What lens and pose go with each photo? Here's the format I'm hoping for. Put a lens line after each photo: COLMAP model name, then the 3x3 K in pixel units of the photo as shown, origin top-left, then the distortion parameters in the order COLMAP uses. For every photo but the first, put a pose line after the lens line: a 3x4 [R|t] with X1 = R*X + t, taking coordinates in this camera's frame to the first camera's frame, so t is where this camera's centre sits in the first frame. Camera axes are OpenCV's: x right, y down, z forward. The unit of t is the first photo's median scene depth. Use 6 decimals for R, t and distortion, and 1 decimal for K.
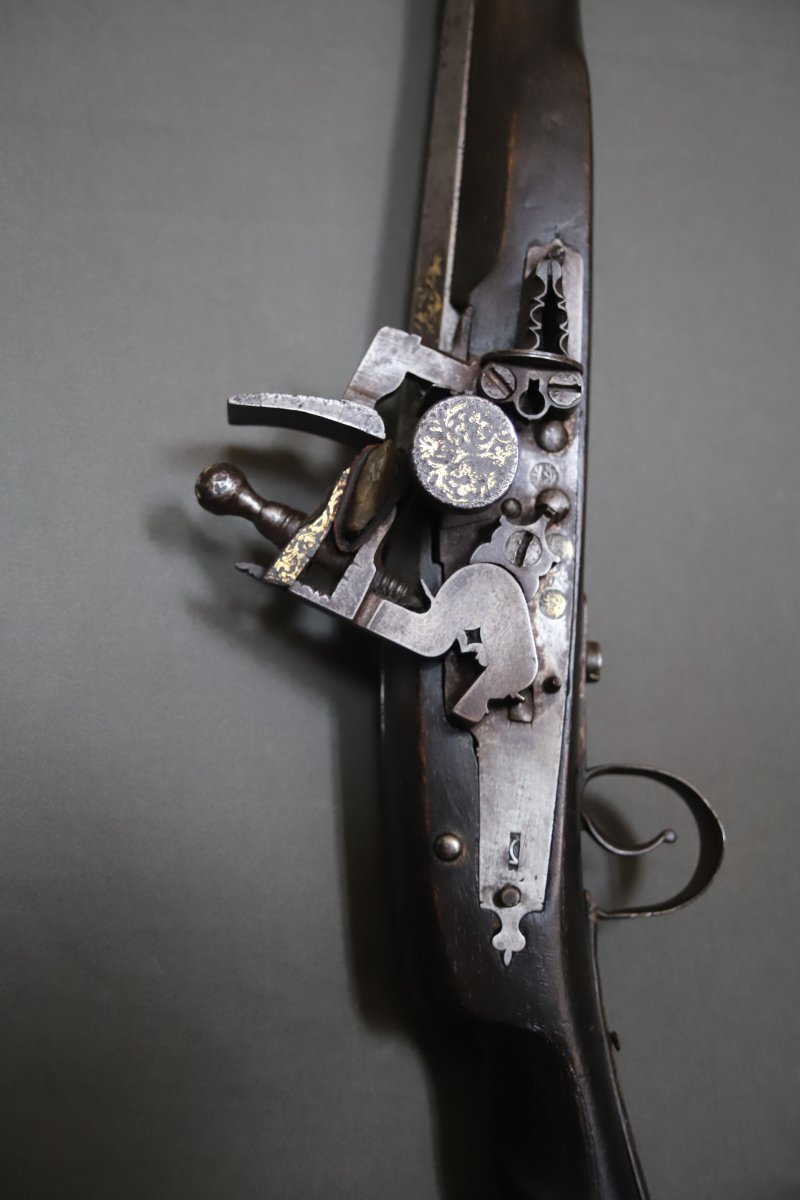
lens RADIAL K [[2060.7, 0, 400.0], [0, 2060.7, 600.0], [0, 0, 1]] dist [0.031291, 0.090297]
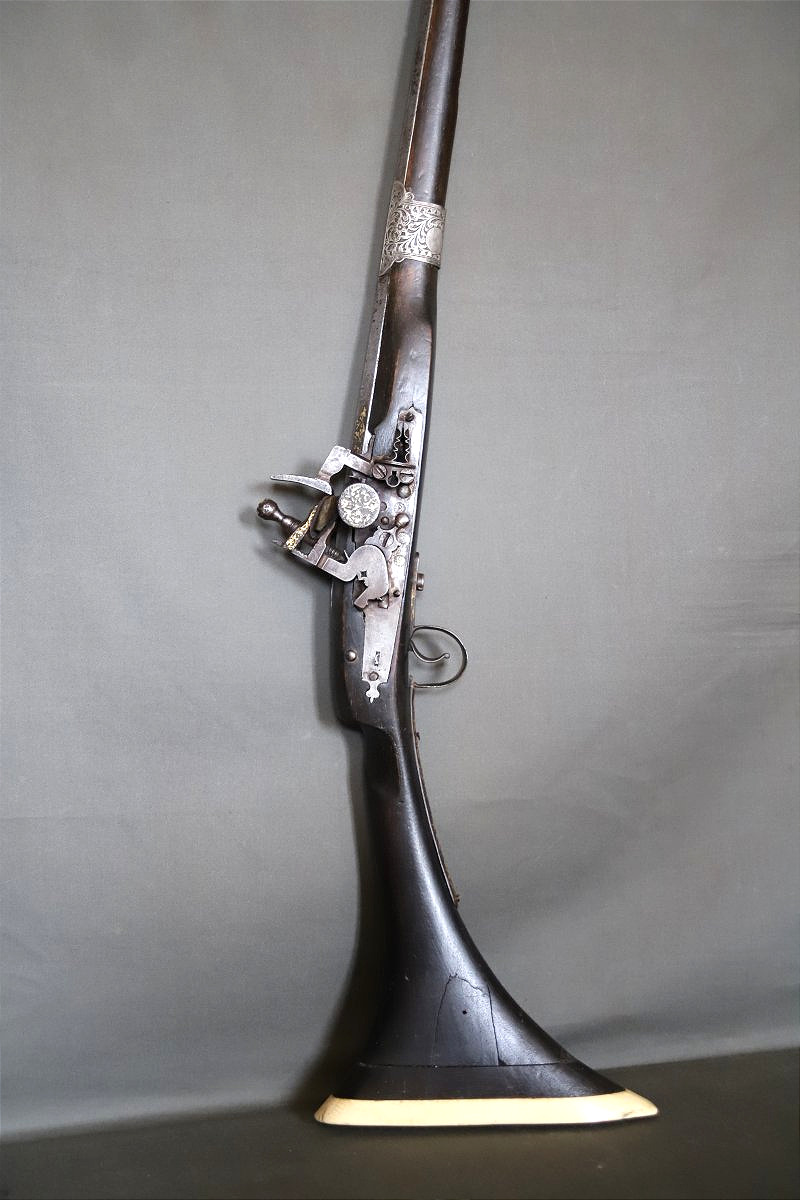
lens RADIAL K [[1717.6, 0, 400.0], [0, 1717.6, 600.0], [0, 0, 1]] dist [0.154853, -0.053970]
pose [[0.996974, 0.051526, -0.058200, 0.201946], [-0.044880, 0.992893, 0.110224, -0.182933], [0.063466, -0.107278, 0.992201, -1.078001]]
